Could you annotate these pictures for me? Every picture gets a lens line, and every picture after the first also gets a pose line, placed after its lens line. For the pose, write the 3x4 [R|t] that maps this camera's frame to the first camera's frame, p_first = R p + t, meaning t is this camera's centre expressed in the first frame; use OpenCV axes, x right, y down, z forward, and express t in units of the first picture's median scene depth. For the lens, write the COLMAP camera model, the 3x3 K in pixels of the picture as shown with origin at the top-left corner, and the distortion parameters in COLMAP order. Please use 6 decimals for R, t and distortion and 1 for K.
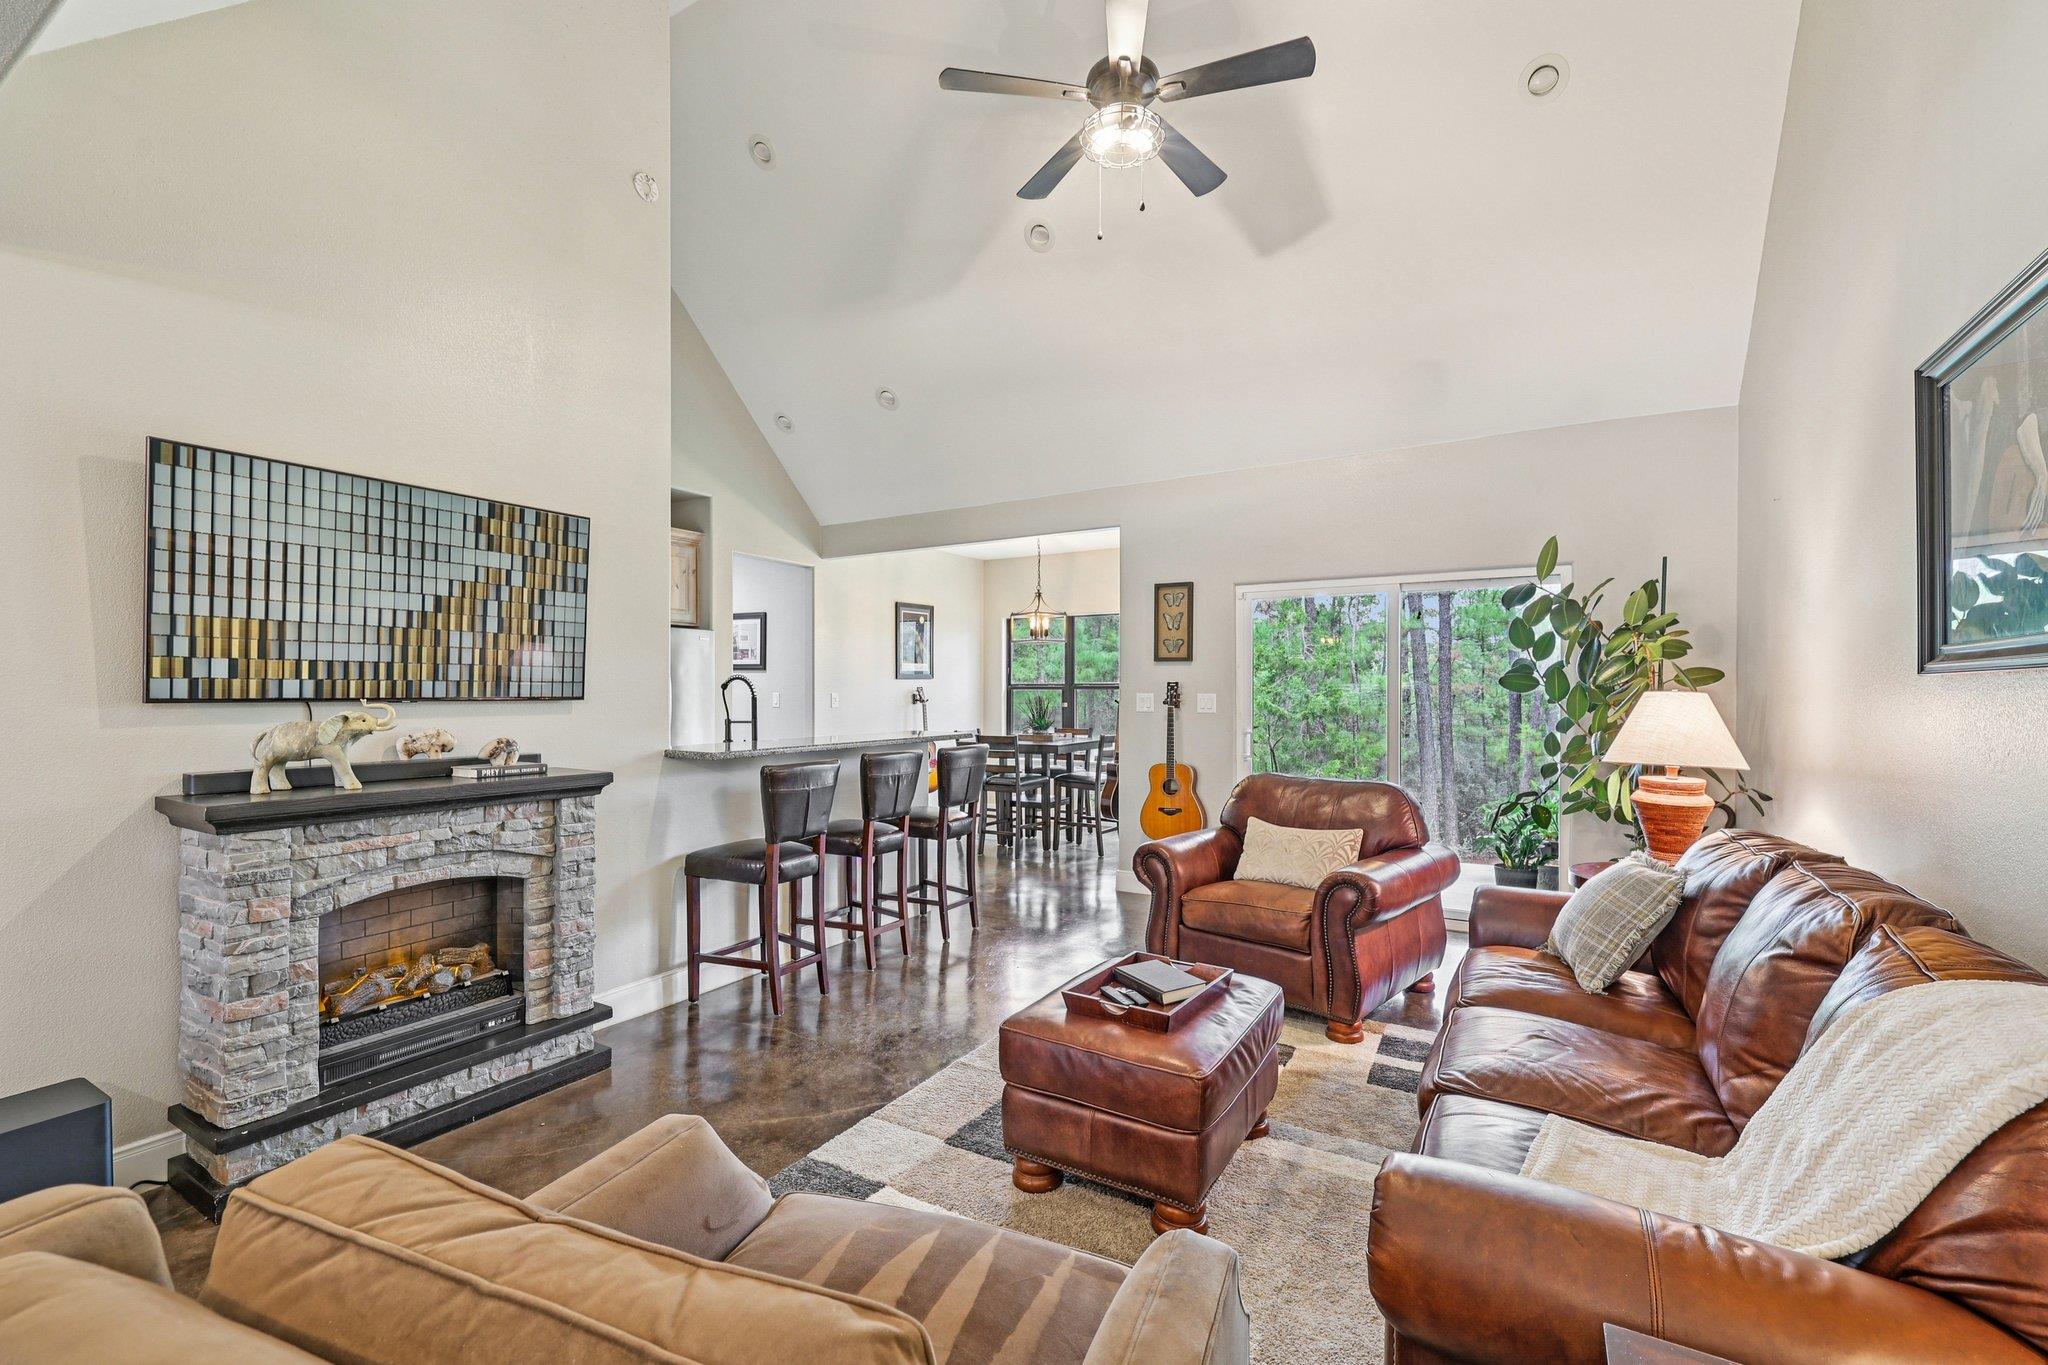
lens RADIAL K [[862.7, 0, 1035.7], [0, 862.7, 687.6], [0, 0, 1]] dist [-0.000097, 0.001276]
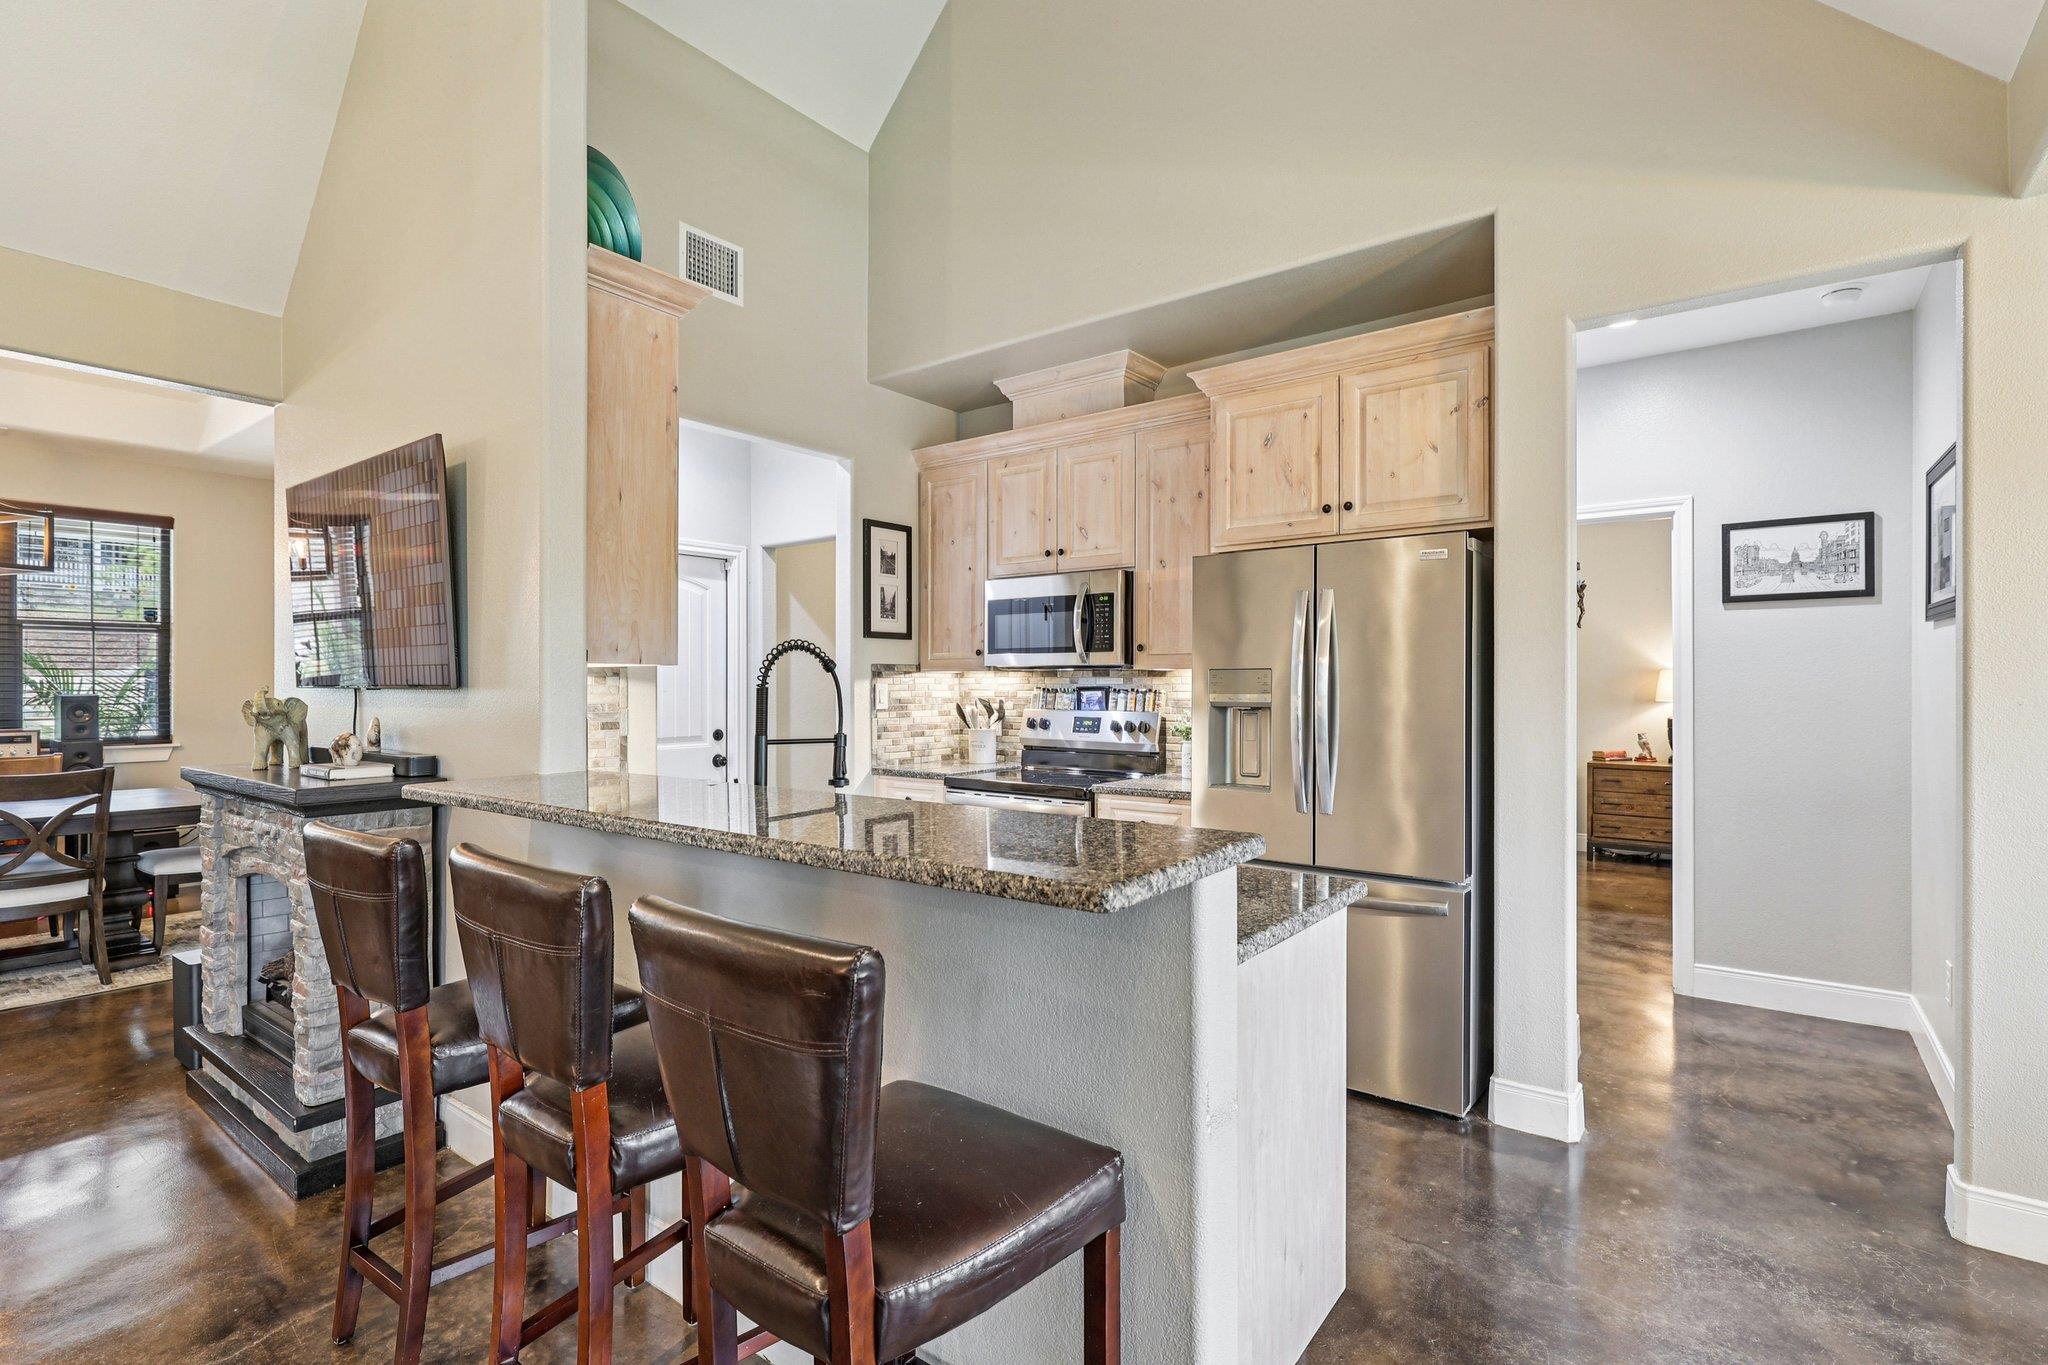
lens RADIAL K [[946.0, 0, 1039.0], [0, 946.0, 680.5], [0, 0, 1]] dist [0.005189, -0.000787]
pose [[-0.109218, -0.004278, -0.994009, 0.151310], [0.004522, 0.999978, -0.004801, 0.010892], [0.994008, -0.005019, -0.109197, 1.270323]]
